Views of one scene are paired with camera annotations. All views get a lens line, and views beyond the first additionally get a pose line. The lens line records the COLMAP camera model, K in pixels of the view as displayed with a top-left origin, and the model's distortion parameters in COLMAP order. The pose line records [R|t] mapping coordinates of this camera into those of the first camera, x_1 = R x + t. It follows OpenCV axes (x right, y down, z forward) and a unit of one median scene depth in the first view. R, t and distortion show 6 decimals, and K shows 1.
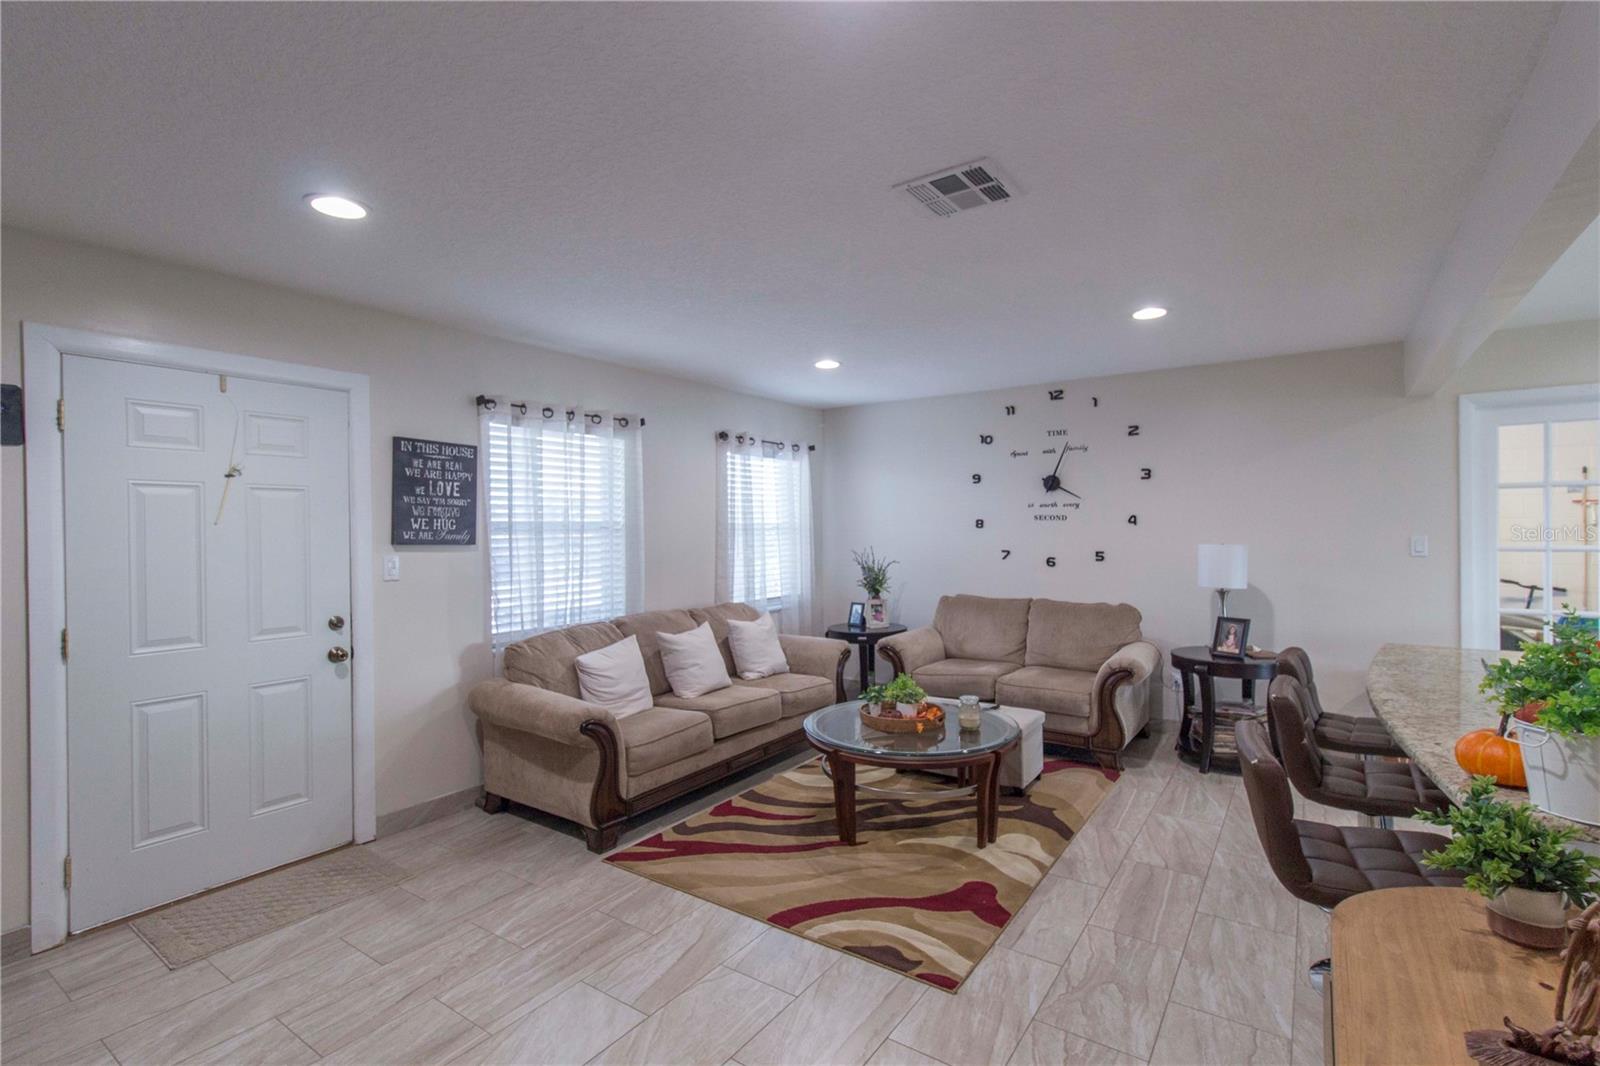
lens RADIAL K [[739.5, 0, 809.1], [0, 739.5, 526.6], [0, 0, 1]] dist [0.004278, 0.001208]
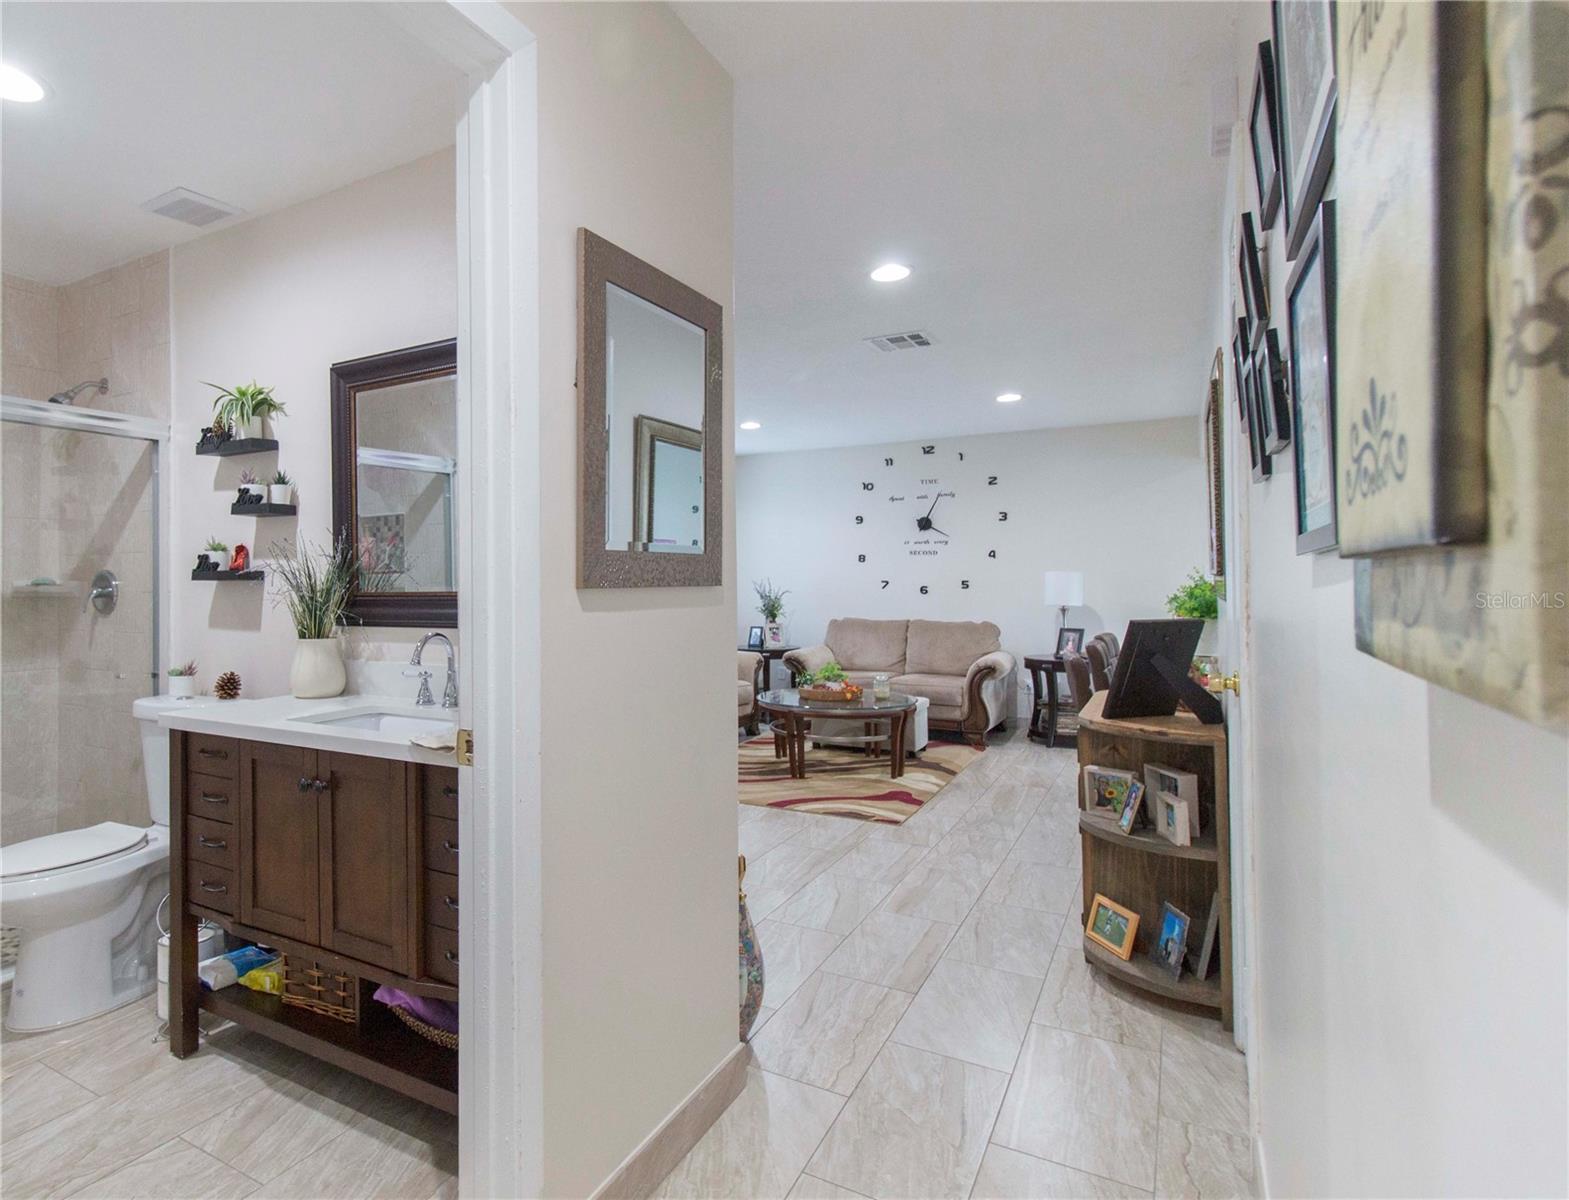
lens RADIAL K [[881.8, 0, 630.0], [0, 881.8, 562.2], [0, 0, 1]] dist [-0.001333, -0.000744]
pose [[0.999150, 0.006453, 0.040706, -0.255246], [-0.005530, 0.999726, -0.022760, 0.047834], [-0.040841, 0.022515, 0.998912, -0.497886]]
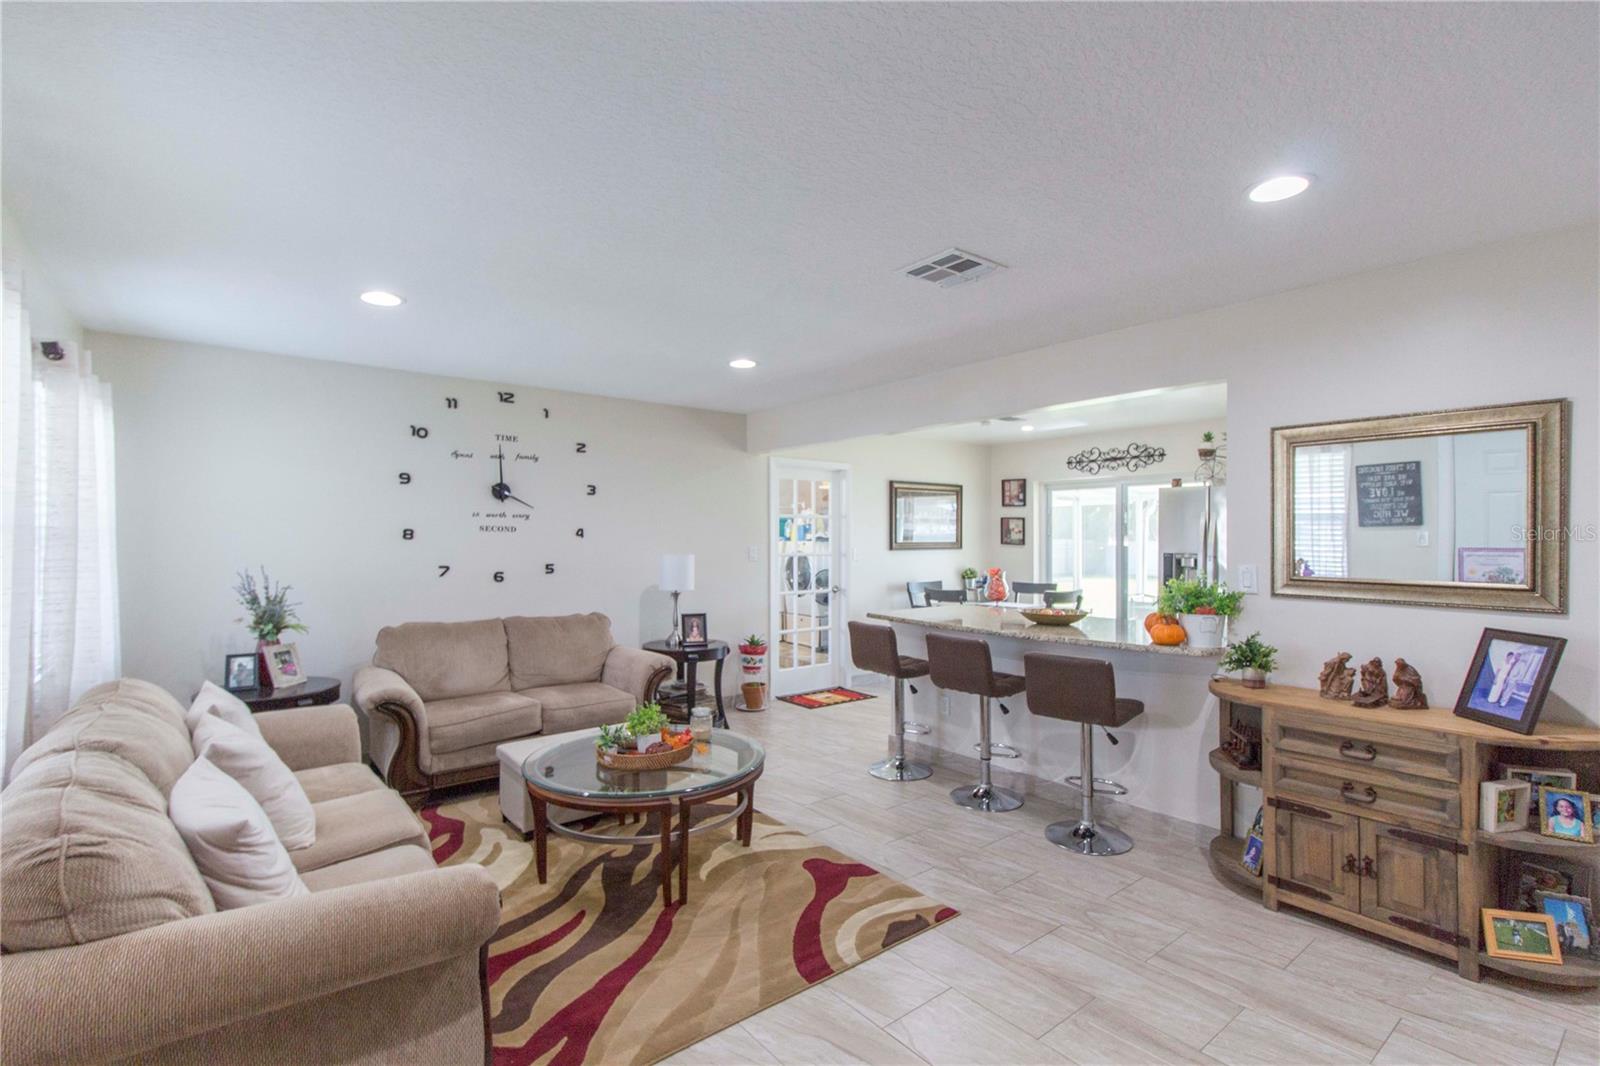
lens RADIAL K [[739.5, 0, 806.5], [0, 739.5, 537.5], [0, 0, 1]] dist [0.004278, 0.001208]
pose [[0.285378, 0.009358, 0.958369, -0.564742], [-0.006307, 0.999949, -0.007886, 0.004386], [-0.958394, -0.003794, 0.285422, 0.468346]]
